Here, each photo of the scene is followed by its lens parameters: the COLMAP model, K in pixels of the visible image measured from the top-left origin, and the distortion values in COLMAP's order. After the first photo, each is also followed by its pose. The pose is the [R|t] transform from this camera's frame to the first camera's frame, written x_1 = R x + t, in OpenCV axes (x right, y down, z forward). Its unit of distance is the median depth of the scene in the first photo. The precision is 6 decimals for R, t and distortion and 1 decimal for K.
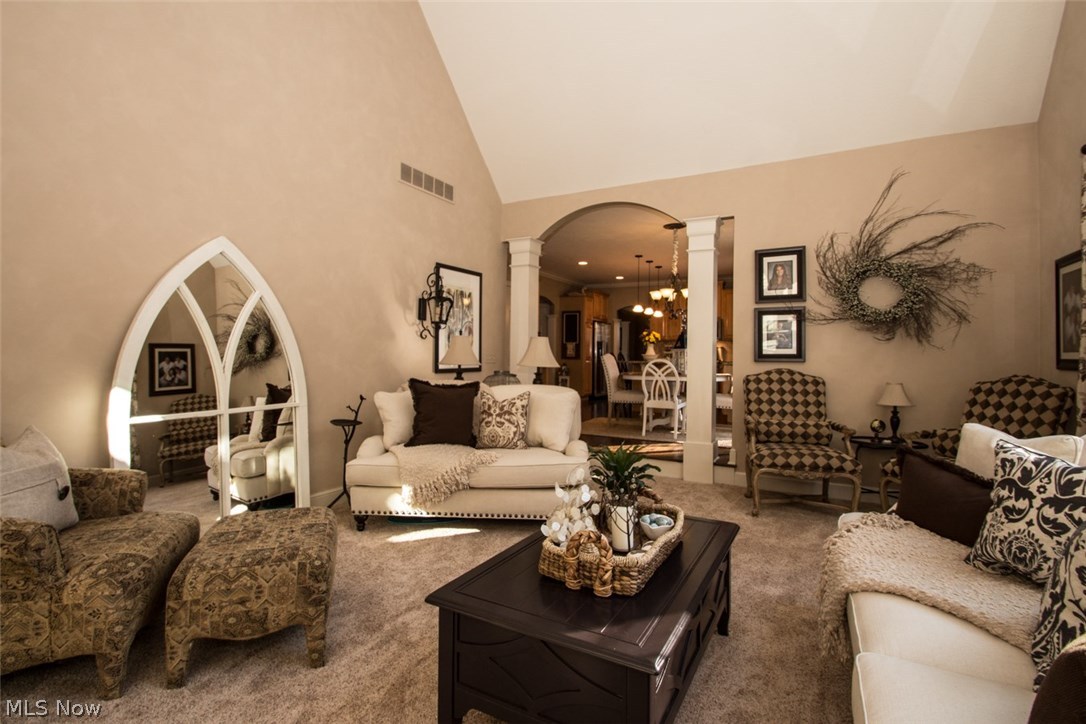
lens RADIAL K [[515.2, 0, 544.3], [0, 515.2, 350.0], [0, 0, 1]] dist [-0.000517, -0.018340]
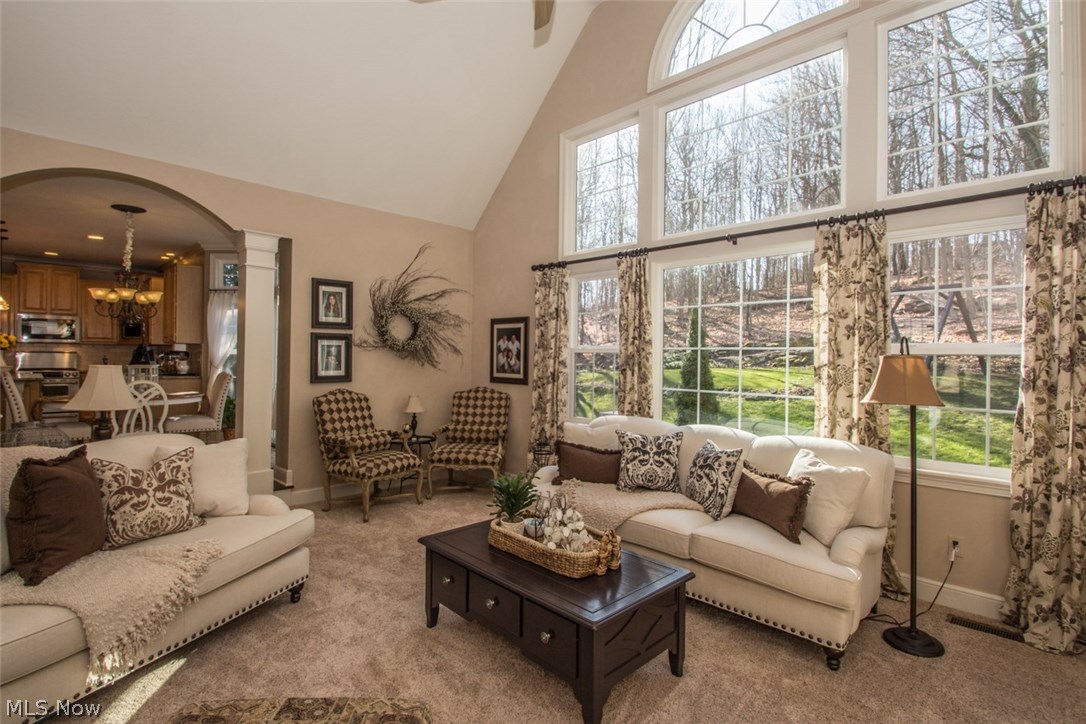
lens RADIAL K [[512.0, 0, 532.1], [0, 512.0, 359.2], [0, 0, 1]] dist [0.012875, -0.017702]
pose [[0.303260, -0.007788, 0.952876, -0.500695], [-0.022318, 0.999634, 0.015273, -0.057992], [-0.952647, -0.025898, 0.302975, 0.275993]]
